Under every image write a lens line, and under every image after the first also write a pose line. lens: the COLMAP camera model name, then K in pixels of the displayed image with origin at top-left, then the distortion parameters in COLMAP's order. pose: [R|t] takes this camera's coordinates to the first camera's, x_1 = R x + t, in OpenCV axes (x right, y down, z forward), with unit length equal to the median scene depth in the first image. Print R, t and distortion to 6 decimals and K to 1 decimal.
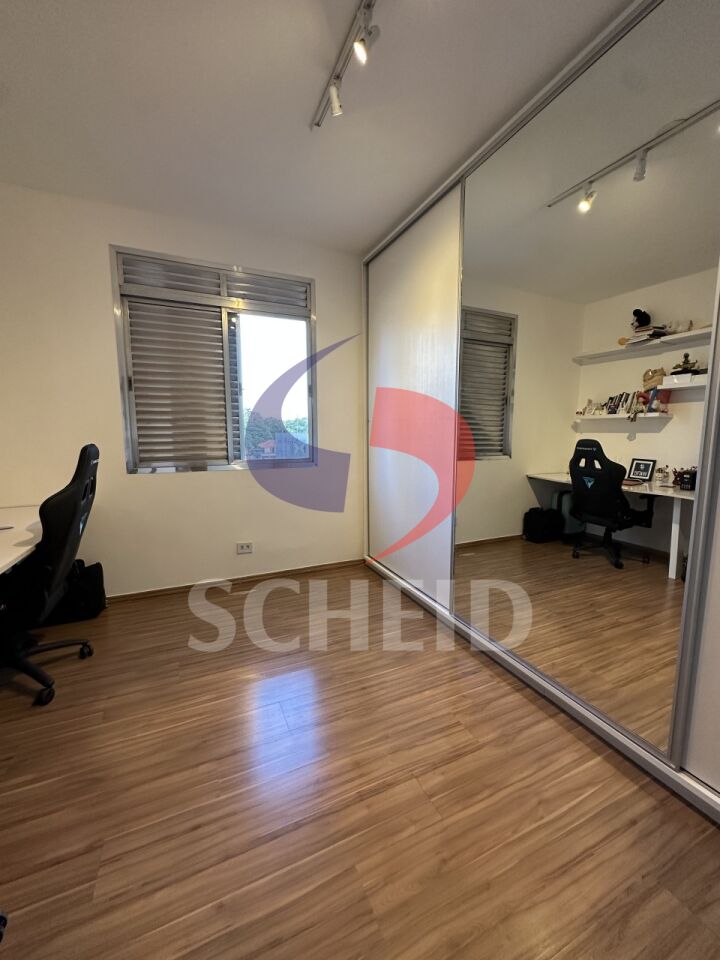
lens RADIAL K [[384.0, 0, 360.0], [0, 384.0, 480.0], [0, 0, 1]] dist [-0.003284, 0.000862]
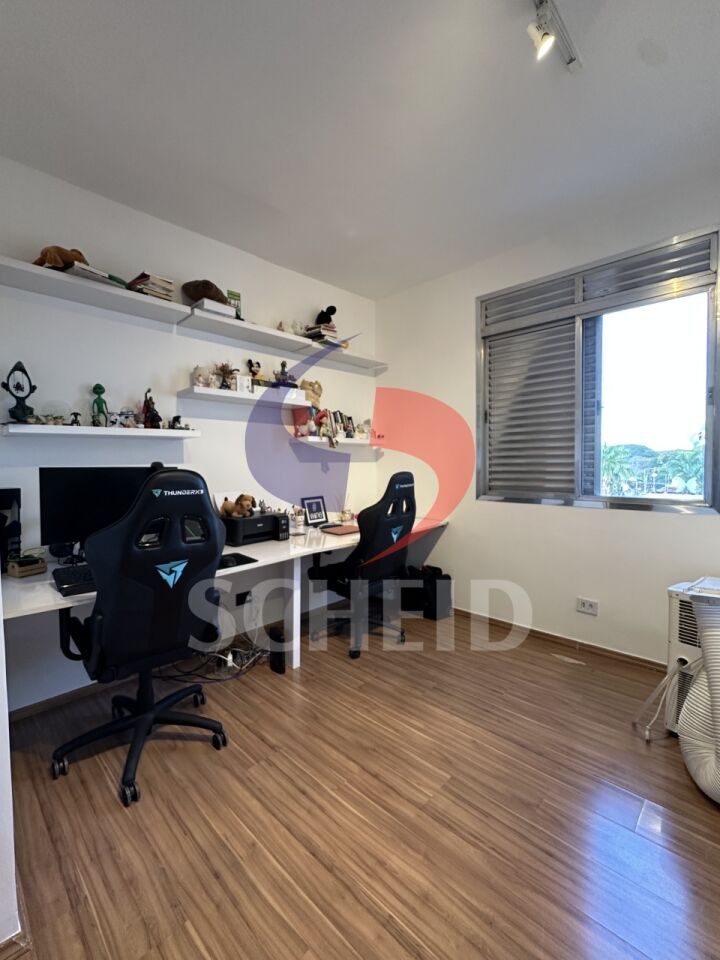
lens RADIAL K [[416.0, 0, 360.0], [0, 416.0, 480.0], [0, 0, 1]] dist [-0.001156, 0.000139]
pose [[0.365887, 0.038127, -0.929878, 0.586850], [-0.107821, 0.994169, -0.001663, -0.056568], [0.924392, 0.100869, 0.367865, 0.427954]]
